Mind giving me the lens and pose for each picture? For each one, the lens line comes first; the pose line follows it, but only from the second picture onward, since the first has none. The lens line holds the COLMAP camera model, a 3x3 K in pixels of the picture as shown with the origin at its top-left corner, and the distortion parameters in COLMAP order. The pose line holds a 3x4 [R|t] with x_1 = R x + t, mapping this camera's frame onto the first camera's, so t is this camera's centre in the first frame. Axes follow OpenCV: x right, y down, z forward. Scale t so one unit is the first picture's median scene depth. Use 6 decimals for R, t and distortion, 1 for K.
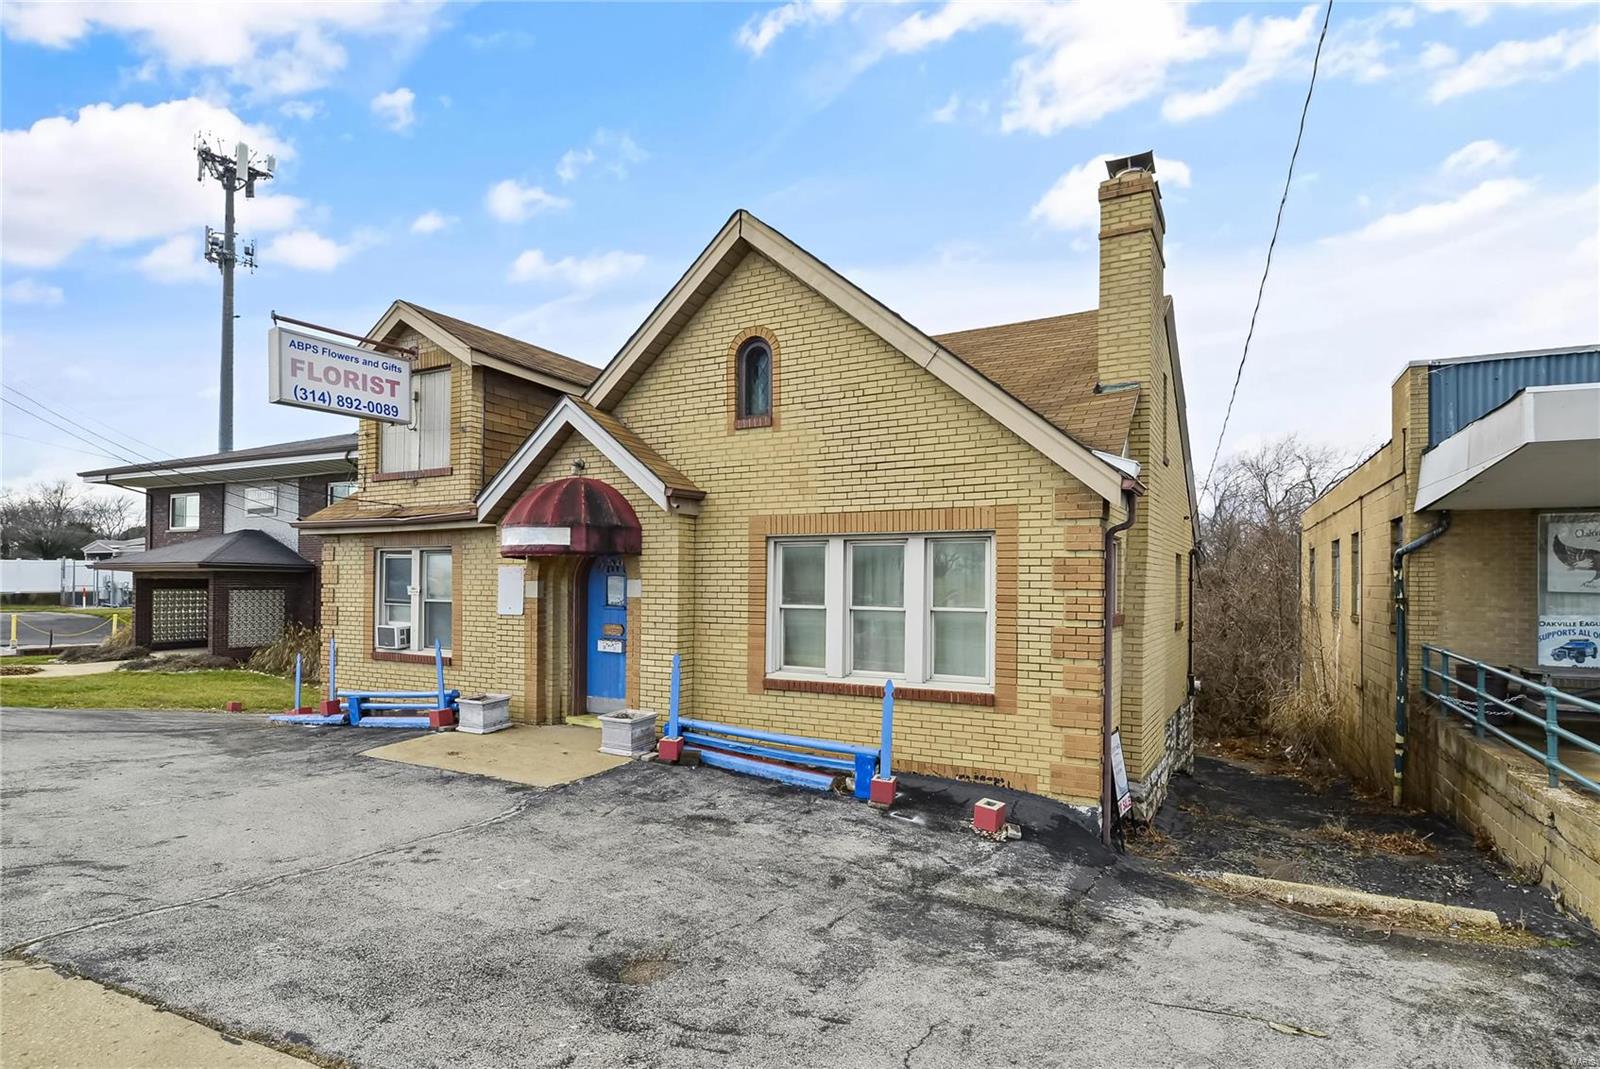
lens RADIAL K [[810.9, 0, 807.1], [0, 810.9, 538.2], [0, 0, 1]] dist [-0.007328, 0.000224]
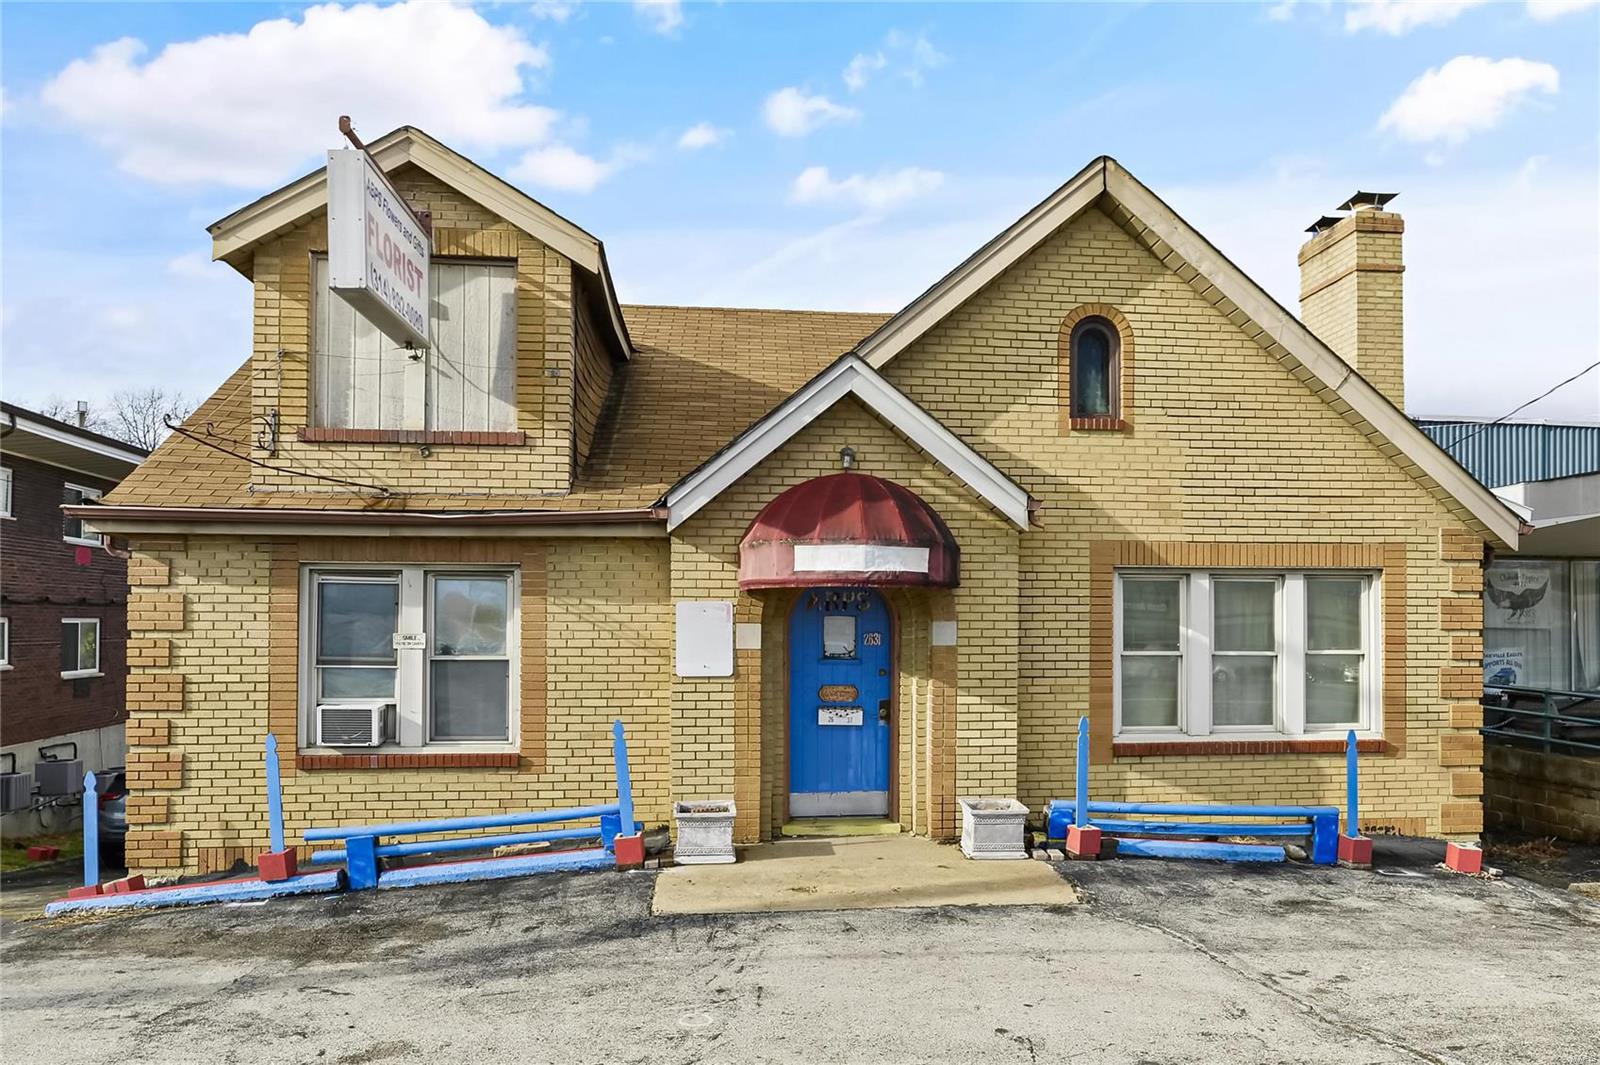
lens RADIAL K [[1178.4, 0, 799.2], [0, 1178.4, 546.0], [0, 0, 1]] dist [-0.006205, 0.000012]
pose [[0.815526, 0.031988, 0.577835, -1.008129], [-0.028479, 0.999480, -0.015136, 0.003726], [-0.578019, -0.004113, 0.816013, 0.232027]]
